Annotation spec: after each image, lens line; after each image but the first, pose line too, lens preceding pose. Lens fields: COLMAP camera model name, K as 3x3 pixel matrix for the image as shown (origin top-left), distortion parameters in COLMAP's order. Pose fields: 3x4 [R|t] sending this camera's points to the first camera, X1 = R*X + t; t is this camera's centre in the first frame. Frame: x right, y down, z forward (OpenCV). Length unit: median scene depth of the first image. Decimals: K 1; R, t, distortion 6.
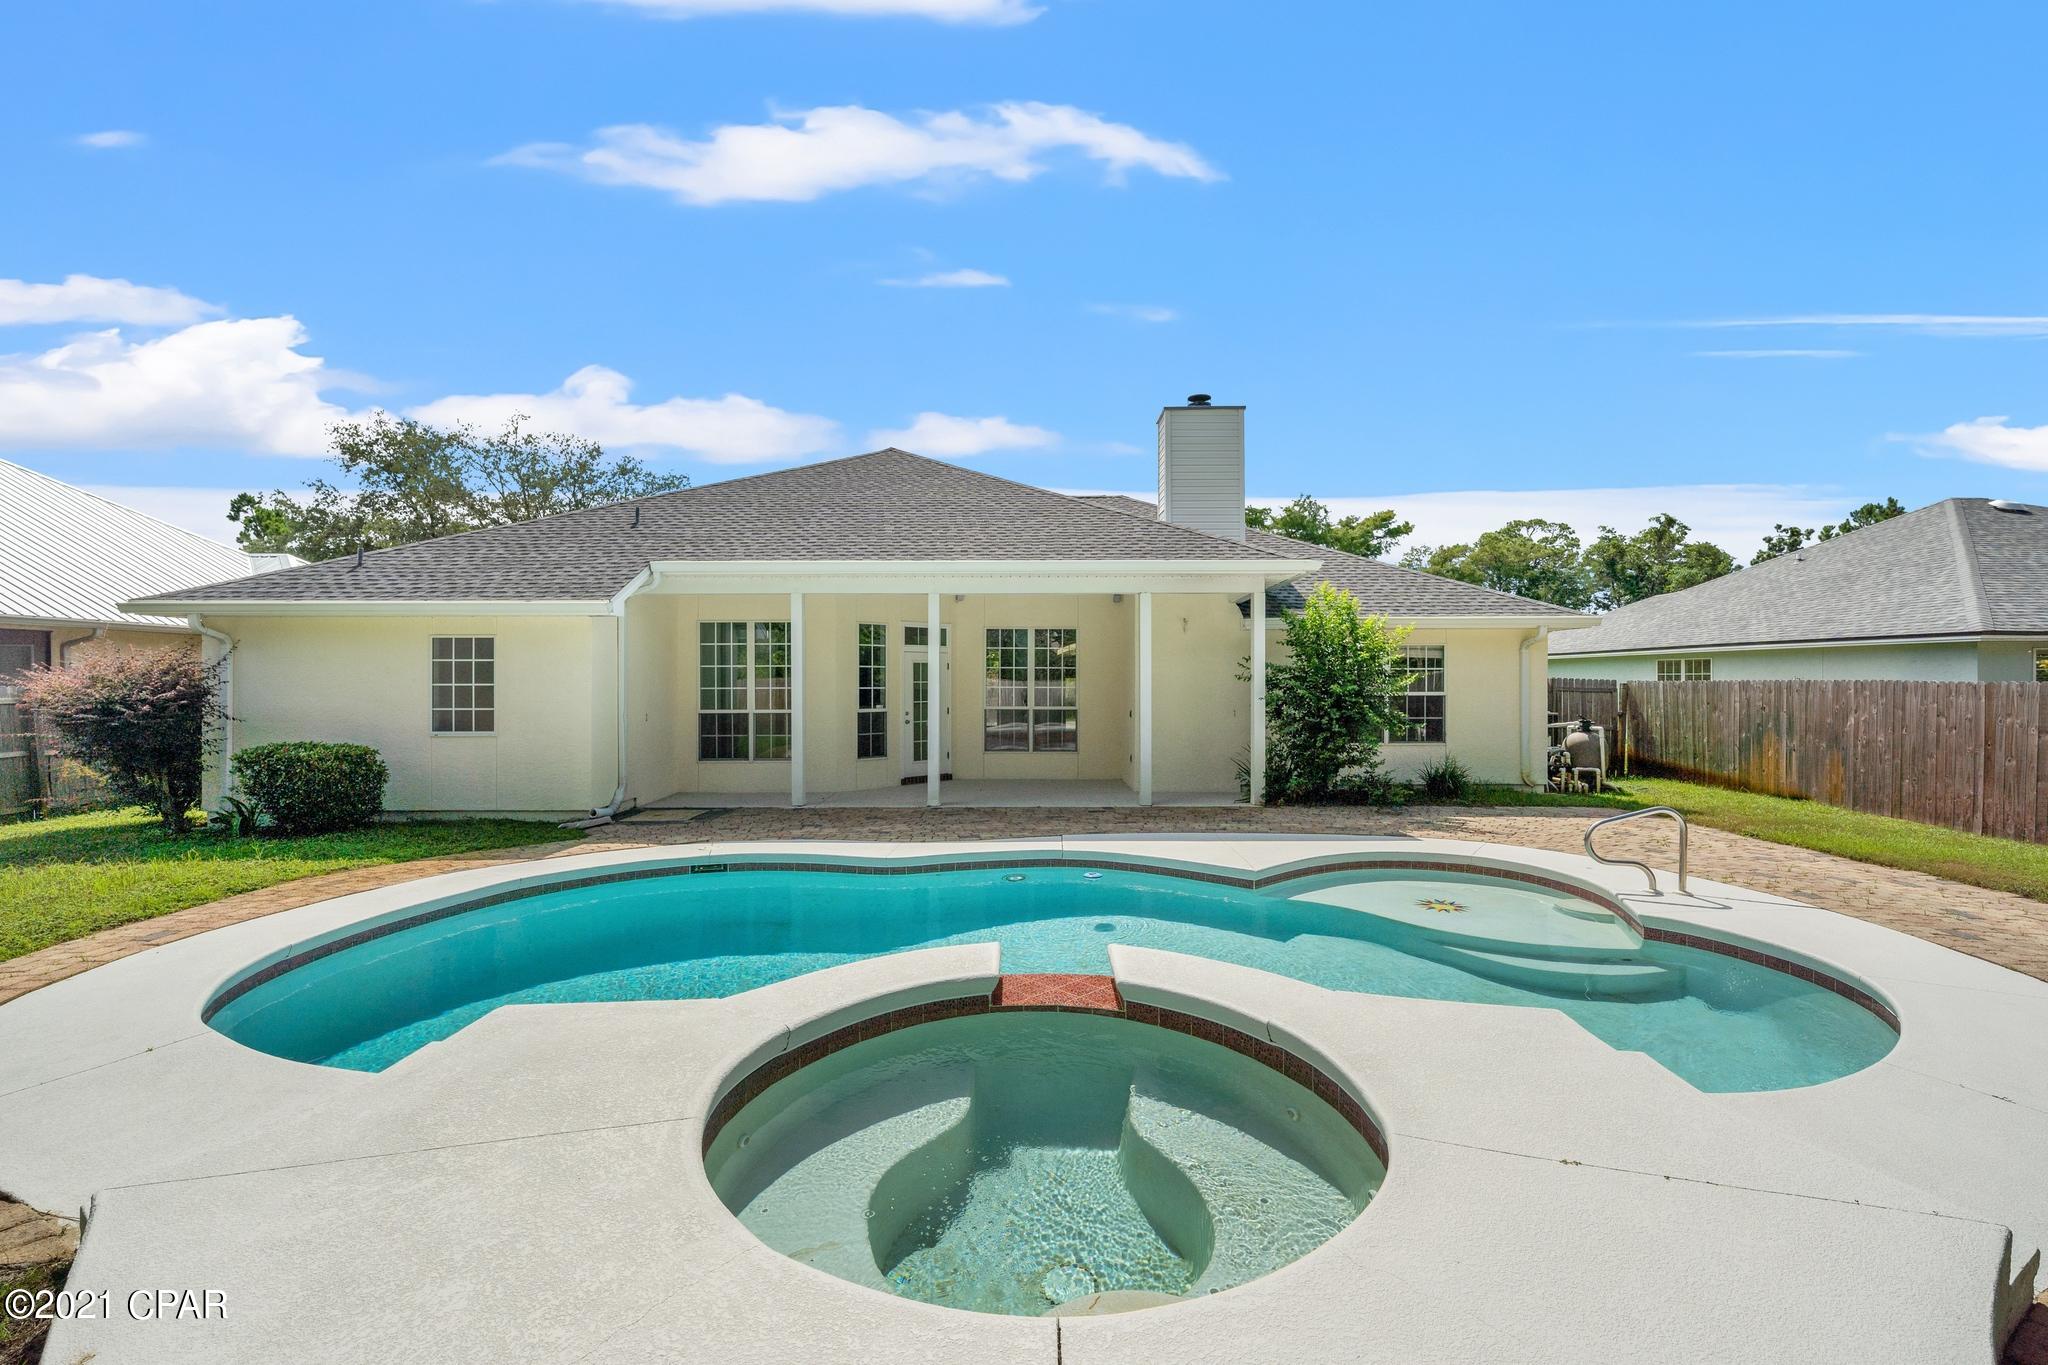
lens RADIAL K [[867.5, 0, 1024.0], [0, 867.5, 682.5], [0, 0, 1]] dist [0.001243, 0.000072]
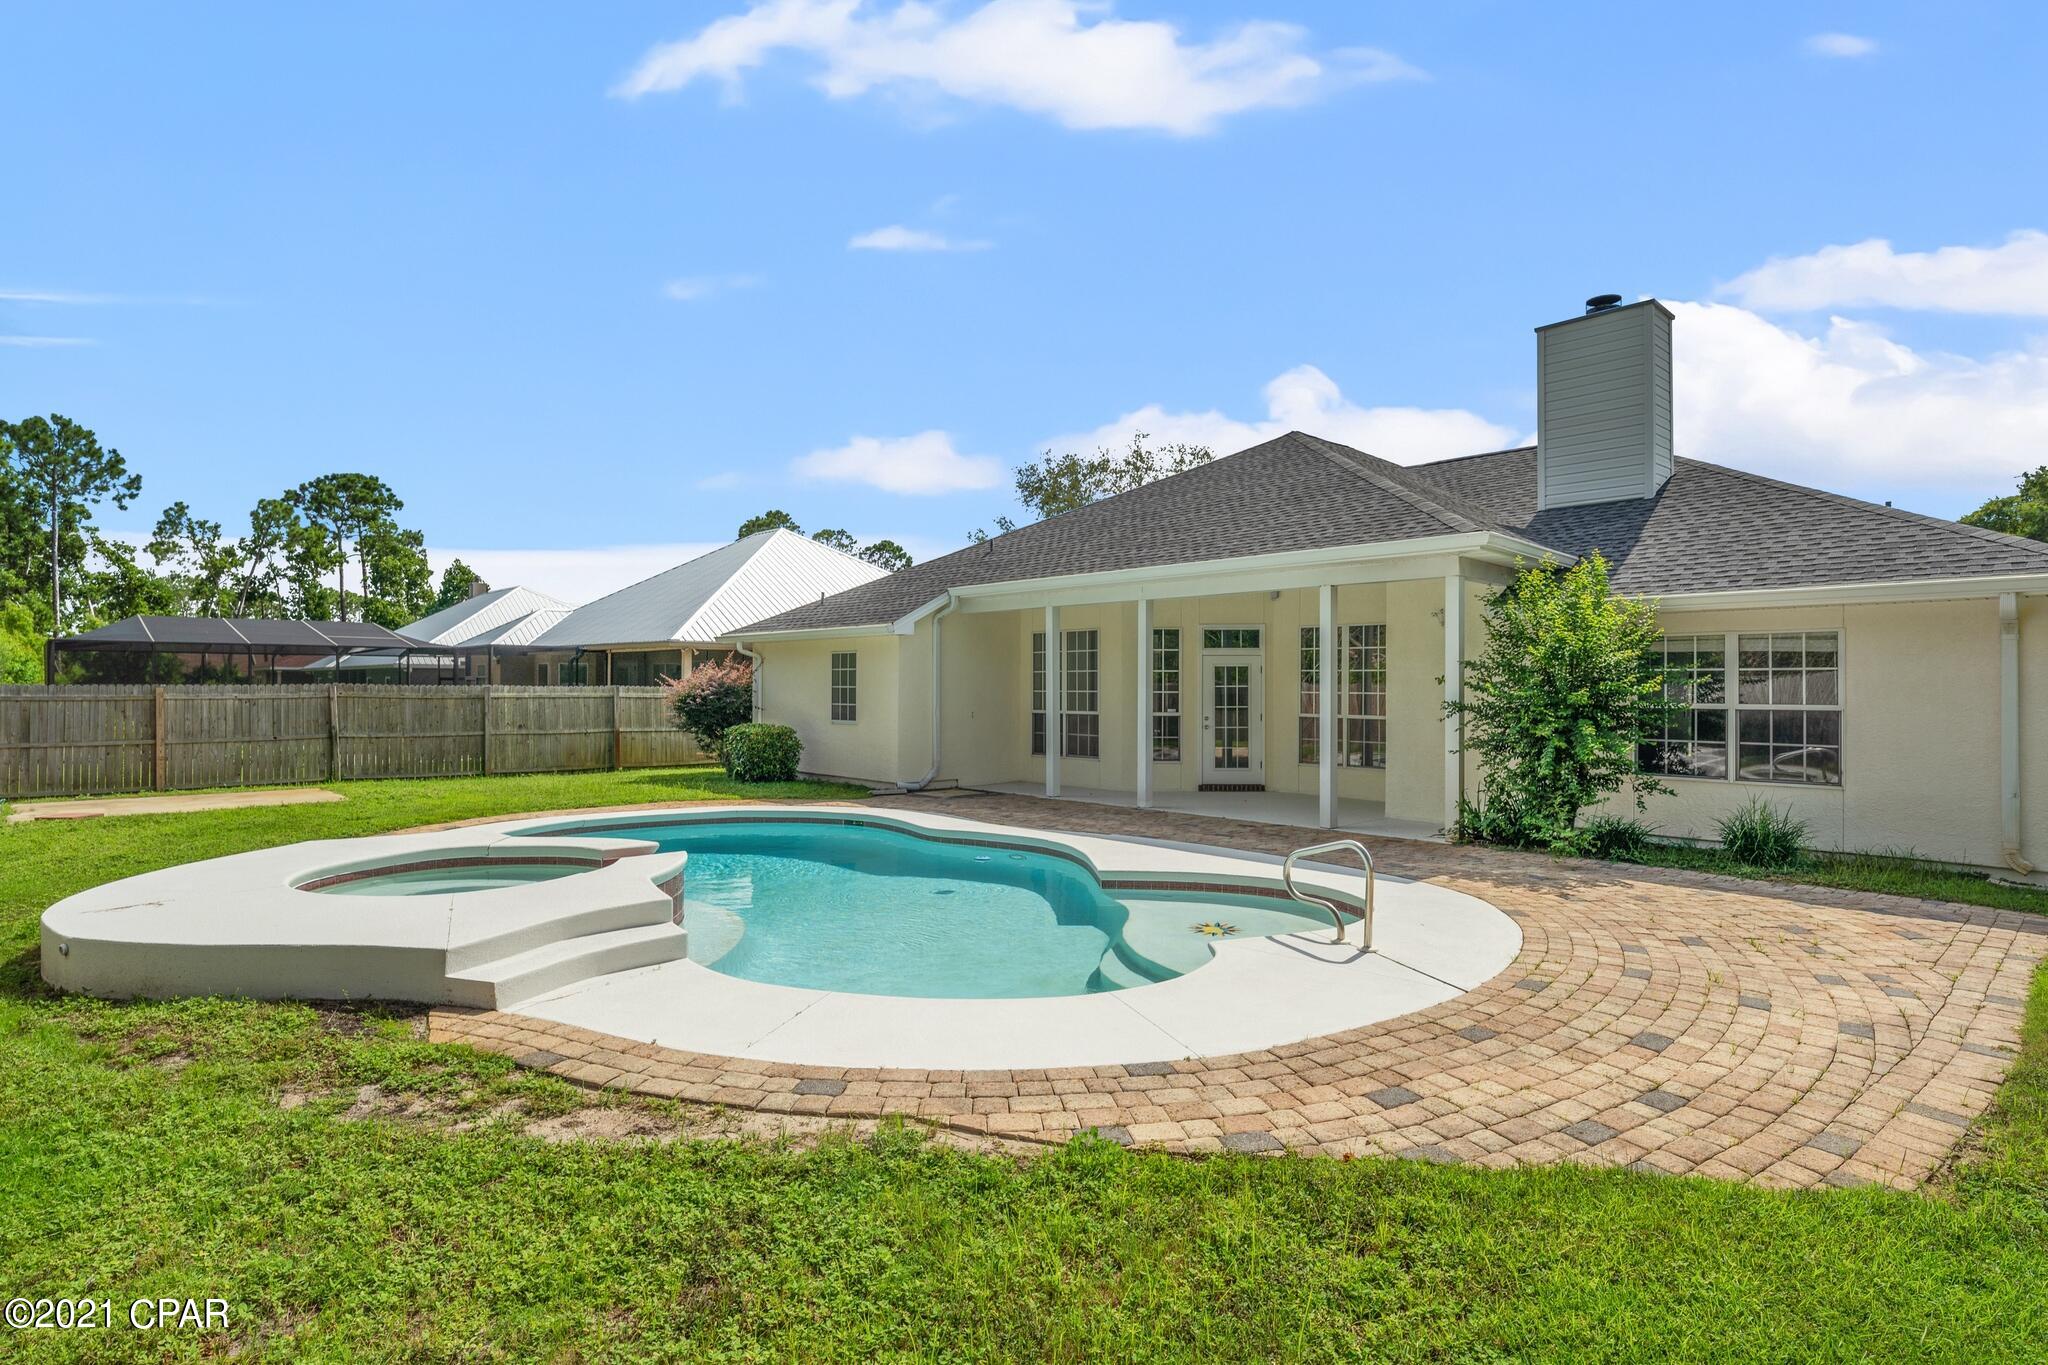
lens RADIAL K [[1061.0, 0, 1024.0], [0, 1061.0, 682.5], [0, 0, 1]] dist [-0.003847, -0.000041]
pose [[0.682429, 0.001058, -0.730951, 0.613517], [-0.003557, 0.999992, -0.001874, -0.001798], [0.730943, 0.003878, 0.682427, 0.036281]]
